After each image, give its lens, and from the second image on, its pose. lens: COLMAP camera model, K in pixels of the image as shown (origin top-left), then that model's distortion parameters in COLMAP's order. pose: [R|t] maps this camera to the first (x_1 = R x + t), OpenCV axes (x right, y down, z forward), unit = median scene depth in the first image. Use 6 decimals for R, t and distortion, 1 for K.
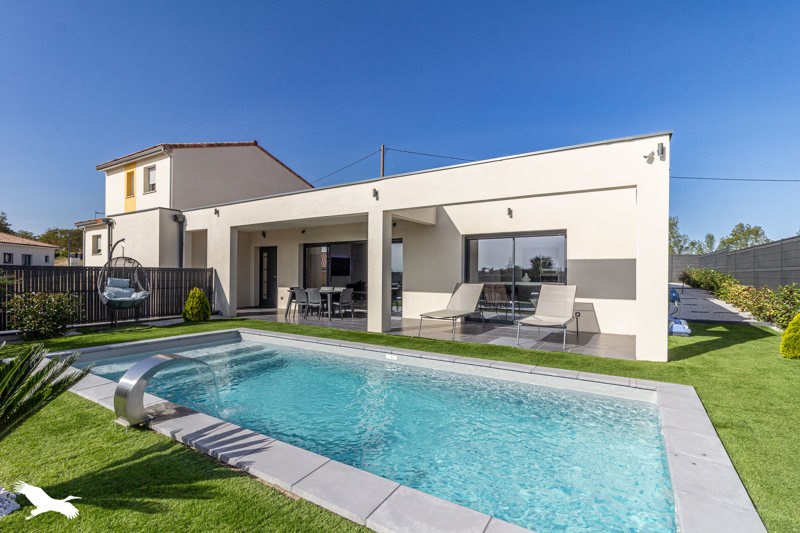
lens RADIAL K [[372.2, 0, 402.3], [0, 372.2, 270.7], [0, 0, 1]] dist [0.003931, 0.000499]
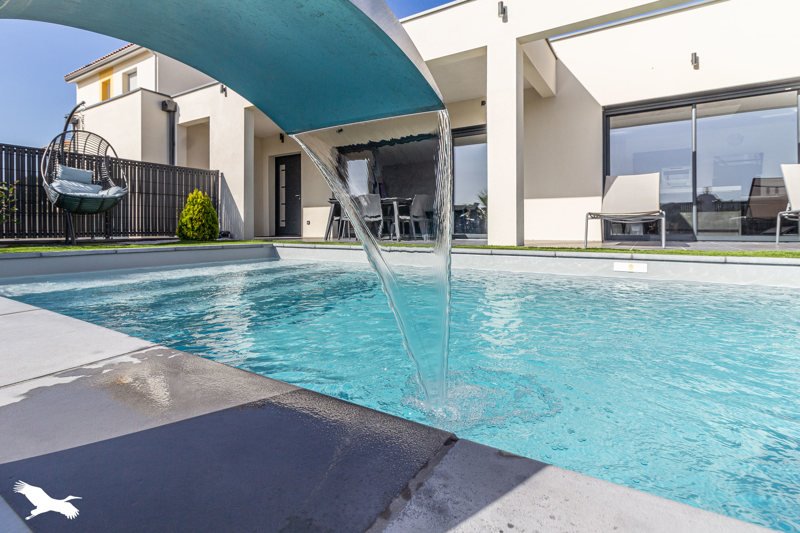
lens RADIAL K [[407.3, 0, 393.1], [0, 407.3, 224.7], [0, 0, 1]] dist [0.000404, 0.000094]
pose [[0.999665, -0.006358, -0.025089, -0.182604], [0.006327, 0.999979, -0.001307, 0.103494], [0.025097, 0.001148, 0.999684, 0.279543]]
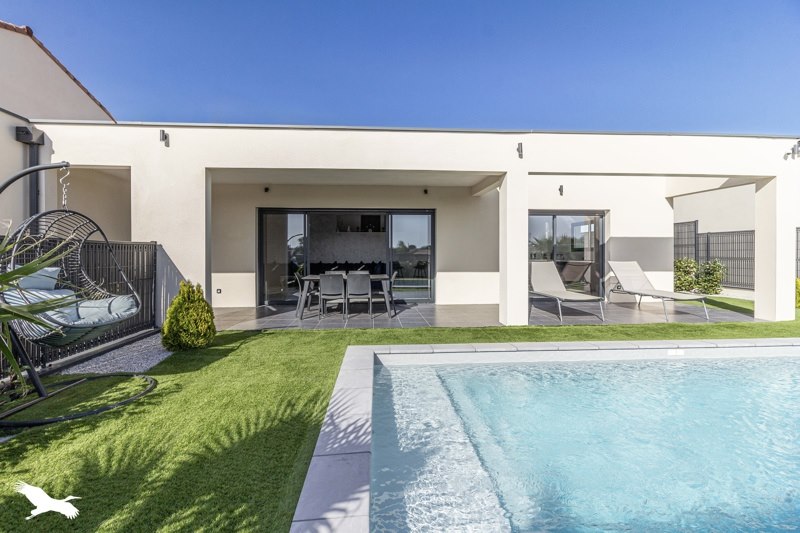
lens RADIAL K [[372.2, 0, 403.9], [0, 372.2, 247.4], [0, 0, 1]] dist [0.003931, 0.000499]
pose [[0.811099, 0.005122, 0.584887, -0.576547], [-0.000214, 0.999964, -0.008460, 0.005532], [-0.584909, 0.006737, 0.811071, 0.398936]]
